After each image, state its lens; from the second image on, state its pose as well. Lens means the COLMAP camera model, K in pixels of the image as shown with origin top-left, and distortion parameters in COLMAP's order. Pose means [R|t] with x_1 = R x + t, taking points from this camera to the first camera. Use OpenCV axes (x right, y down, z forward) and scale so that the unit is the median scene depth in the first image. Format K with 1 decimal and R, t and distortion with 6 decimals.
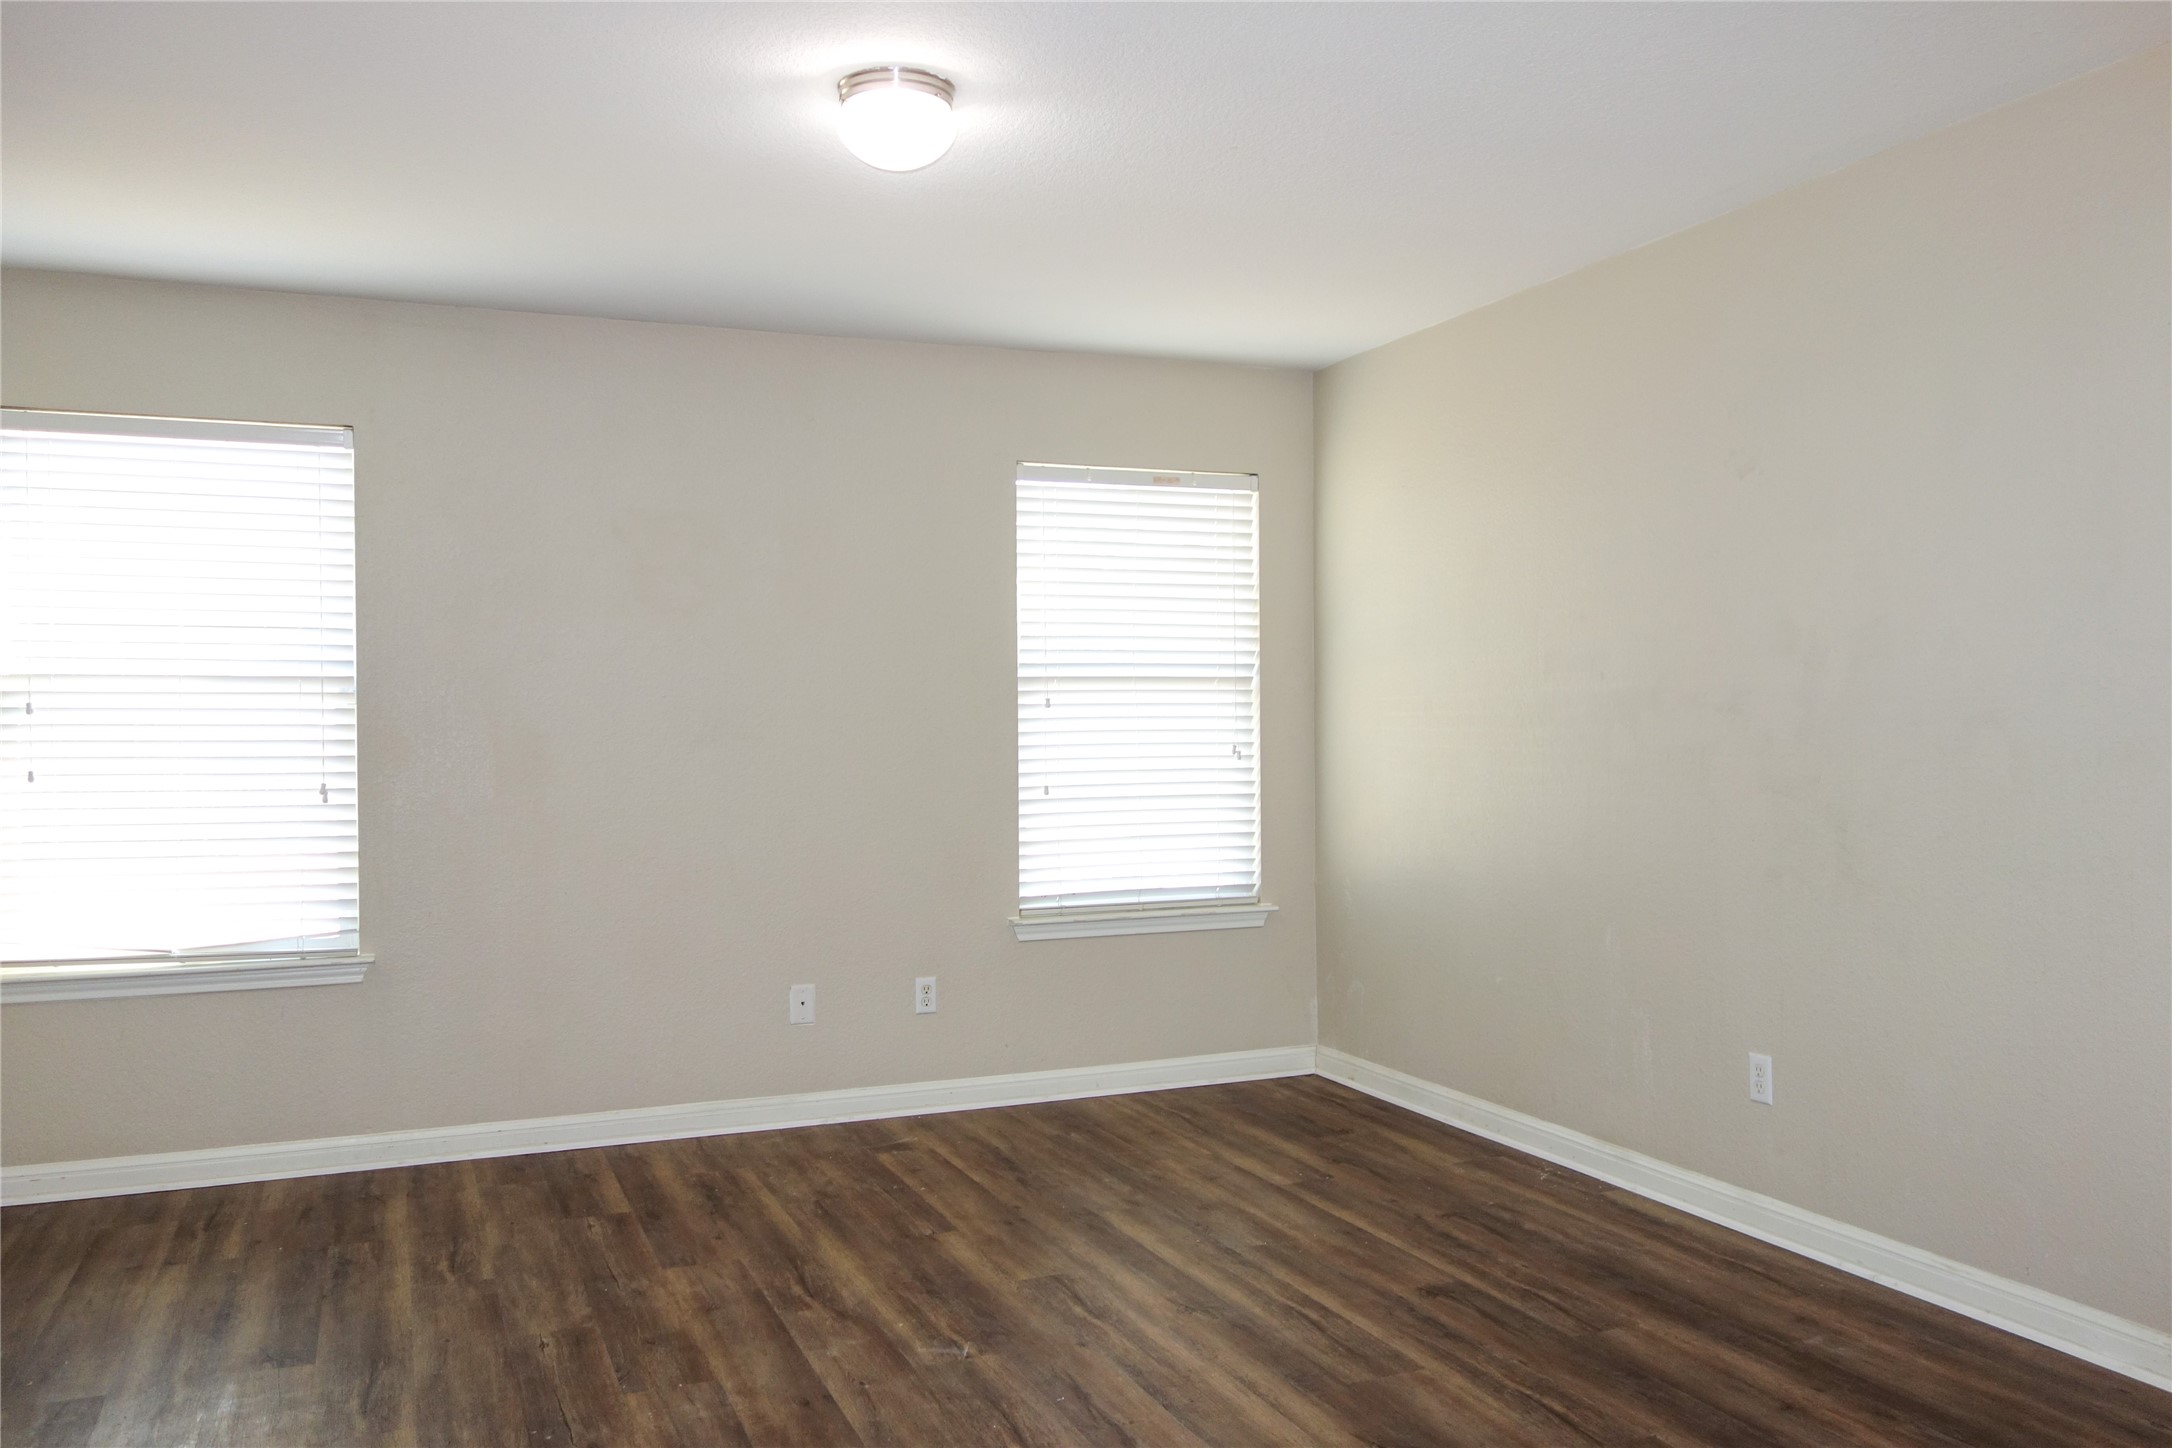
lens RADIAL K [[1717.2, 0, 1147.4], [0, 1717.2, 714.6], [0, 0, 1]] dist [0.009270, -0.004974]
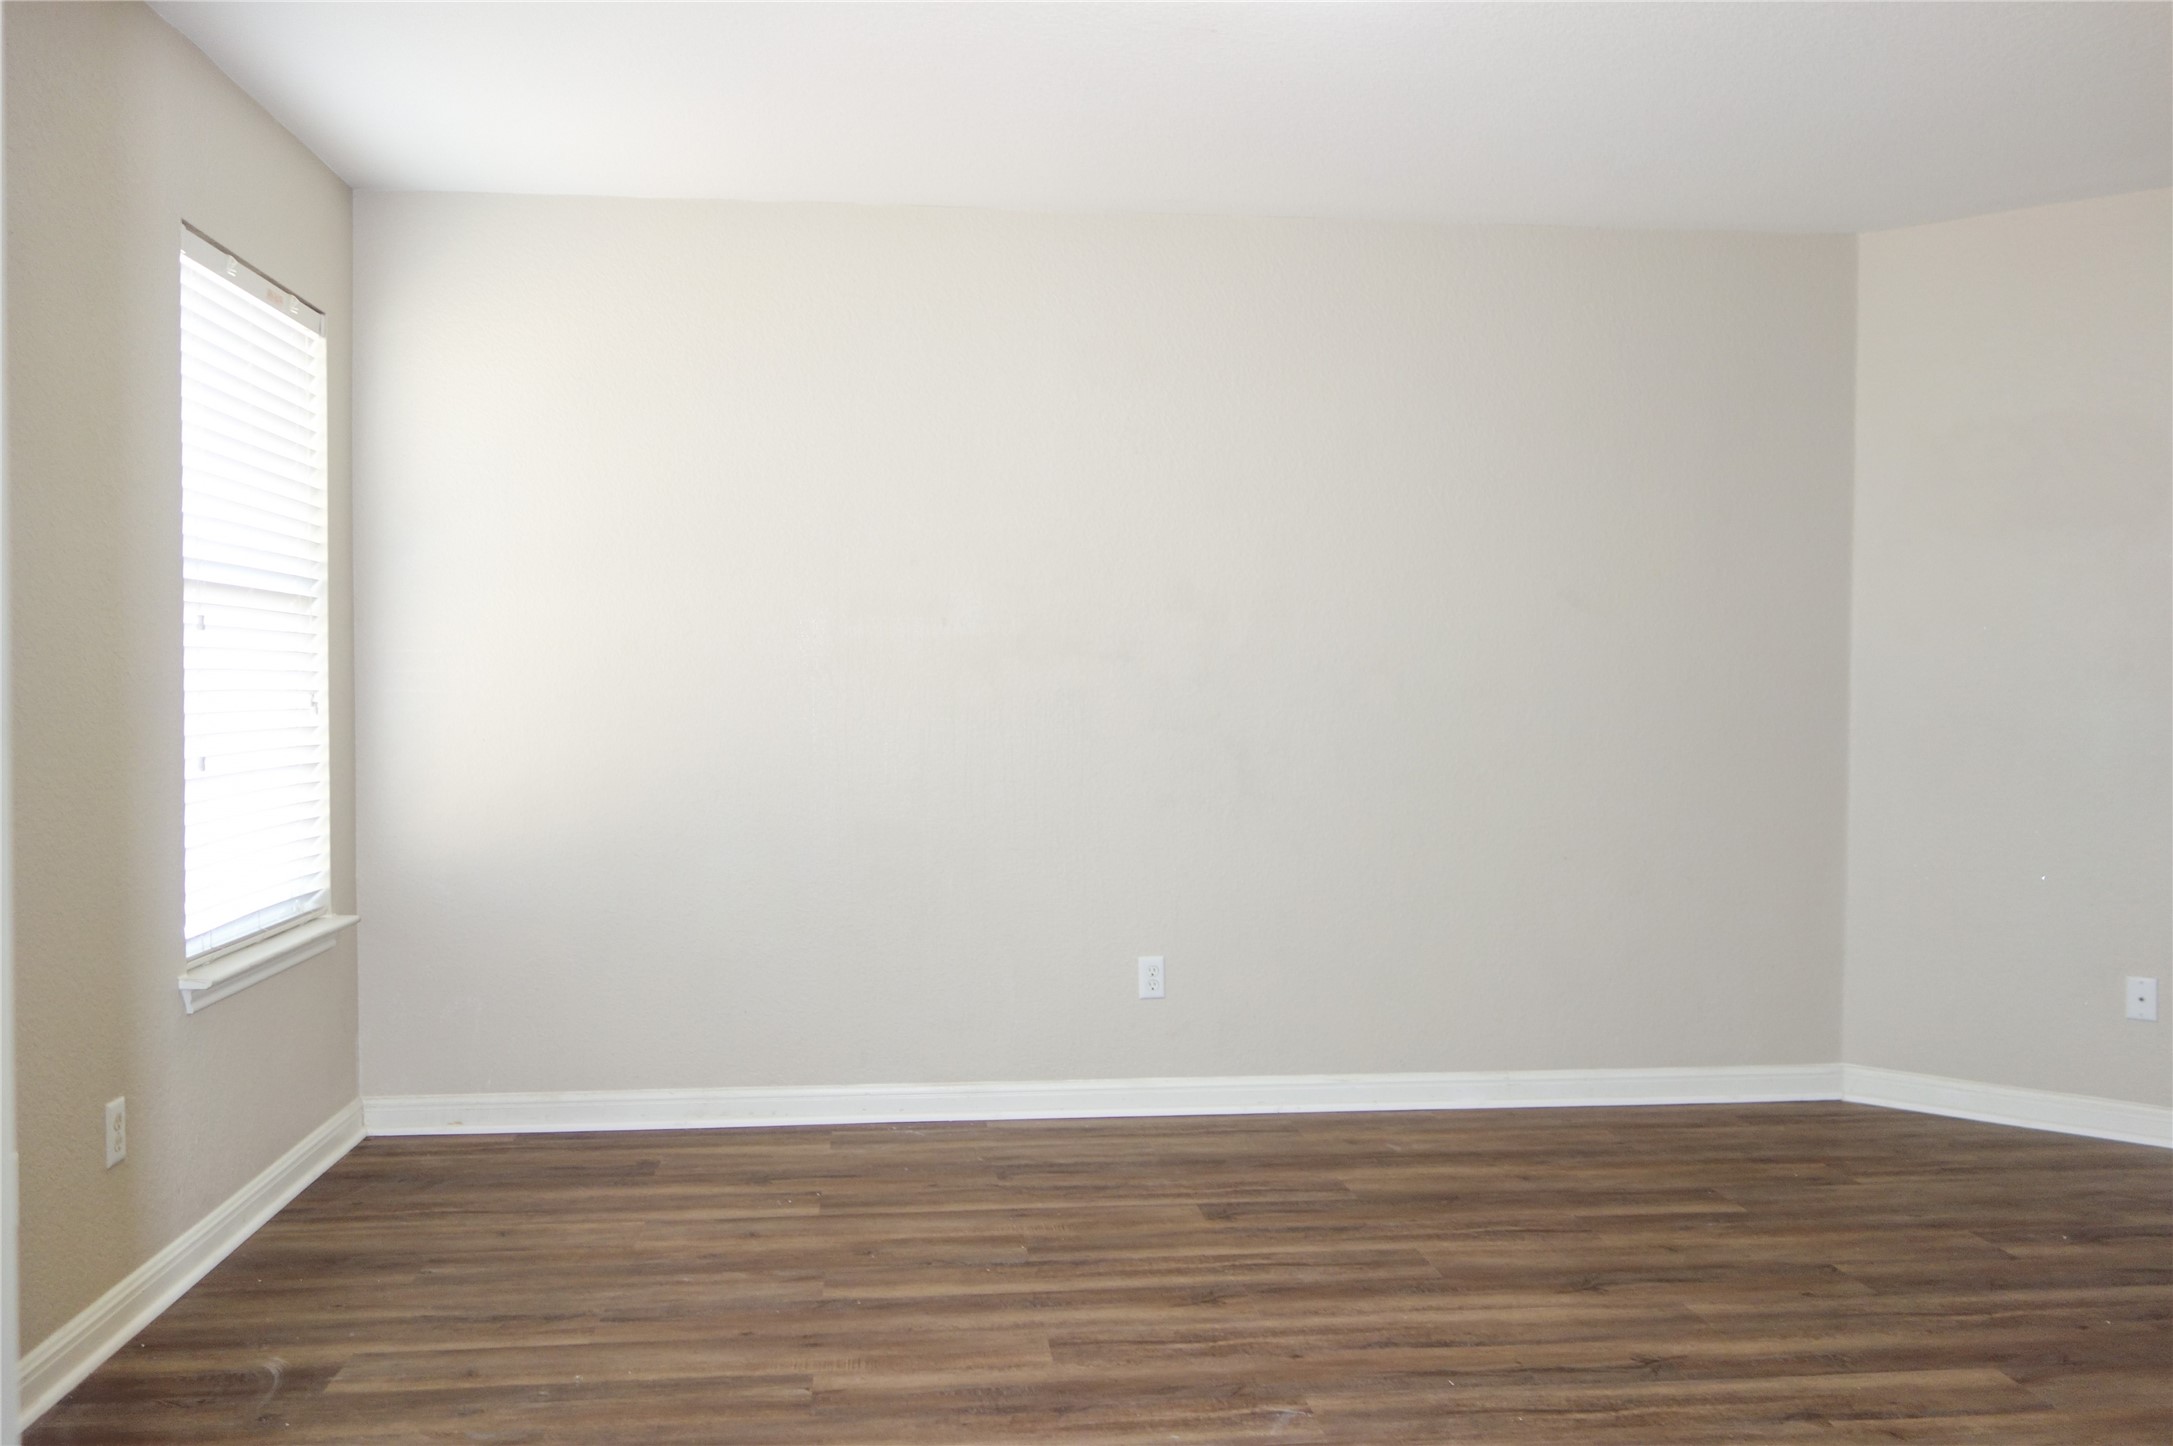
lens RADIAL K [[1718.0, 0, 1090.1], [0, 1718.0, 721.0], [0, 0, 1]] dist [0.009270, -0.004974]
pose [[0.300871, -0.011160, 0.953599, -0.770926], [-0.008600, 0.999859, 0.014415, 0.023552], [-0.953626, -0.012538, 0.300733, 0.710776]]
